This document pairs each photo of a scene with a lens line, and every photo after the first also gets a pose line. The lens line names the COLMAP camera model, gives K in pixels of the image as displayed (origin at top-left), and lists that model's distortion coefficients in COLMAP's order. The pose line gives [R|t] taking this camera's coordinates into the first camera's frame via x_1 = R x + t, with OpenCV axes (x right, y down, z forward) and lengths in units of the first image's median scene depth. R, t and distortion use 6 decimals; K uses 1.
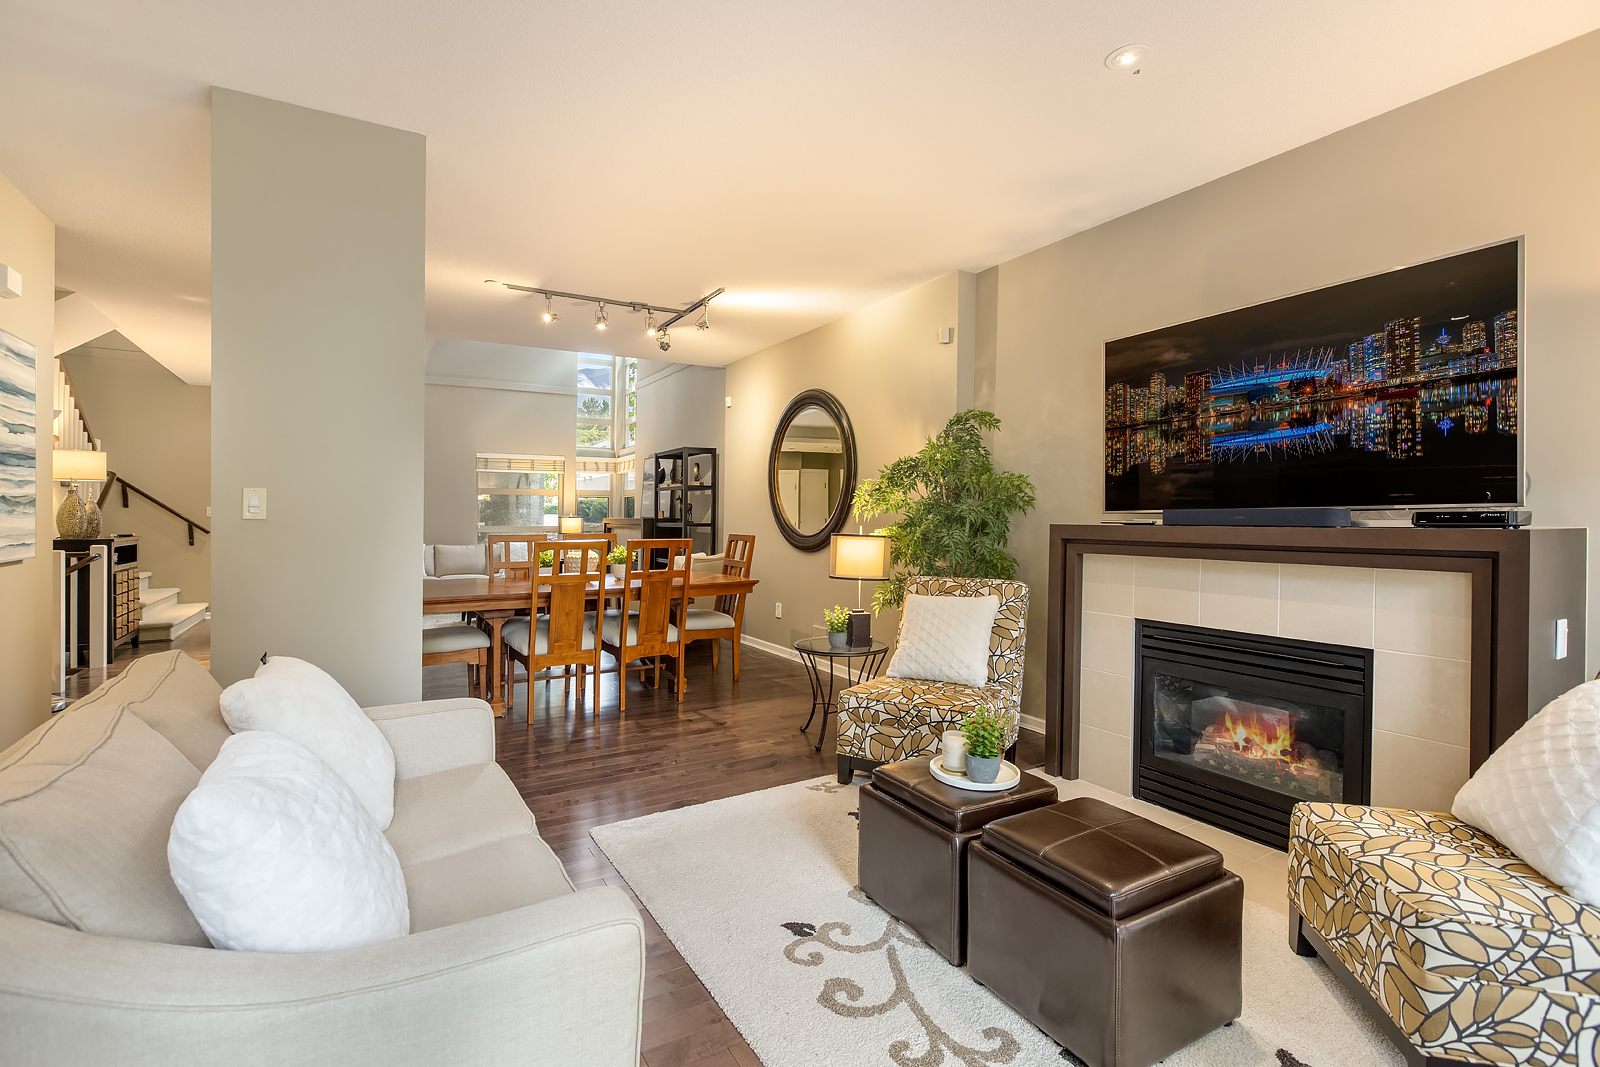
lens RADIAL K [[727.1, 0, 793.1], [0, 727.1, 528.6], [0, 0, 1]] dist [0.008753, -0.003460]
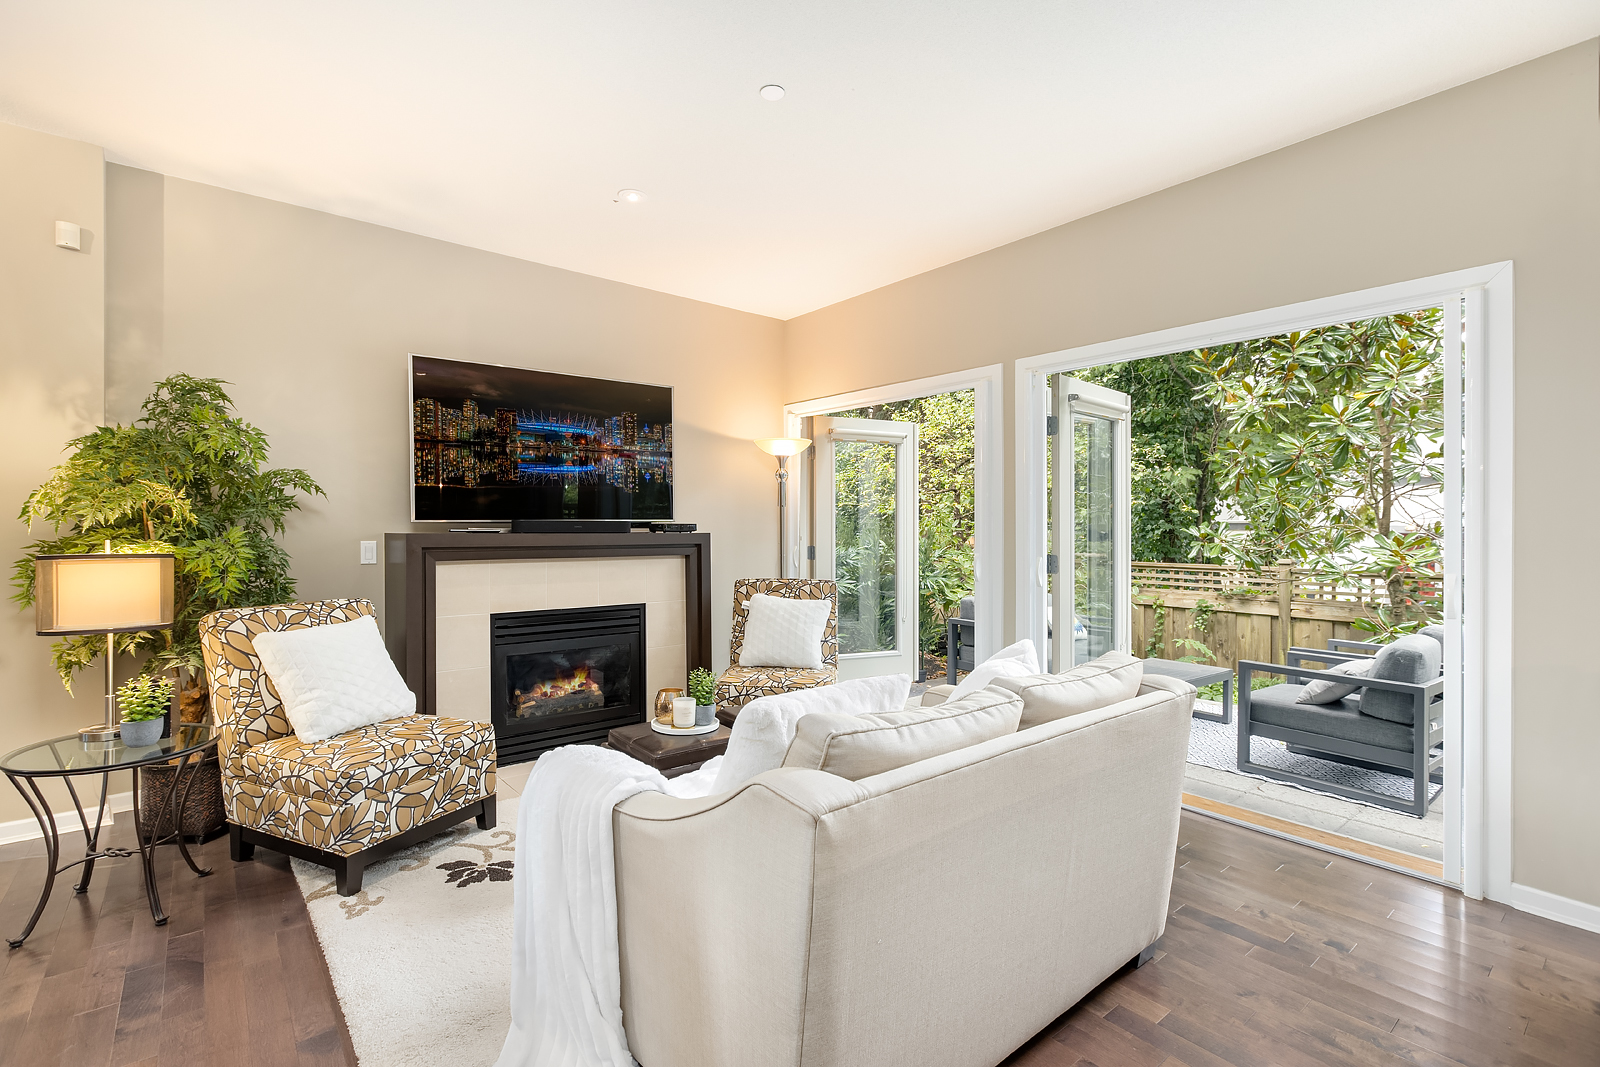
lens RADIAL K [[727.1, 0, 791.2], [0, 727.1, 523.7], [0, 0, 1]] dist [0.008753, -0.003460]
pose [[-0.145585, 0.002151, 0.989343, -0.747824], [0.008042, 0.999967, -0.000991, -0.014340], [-0.989313, 0.007812, -0.145598, 0.704386]]
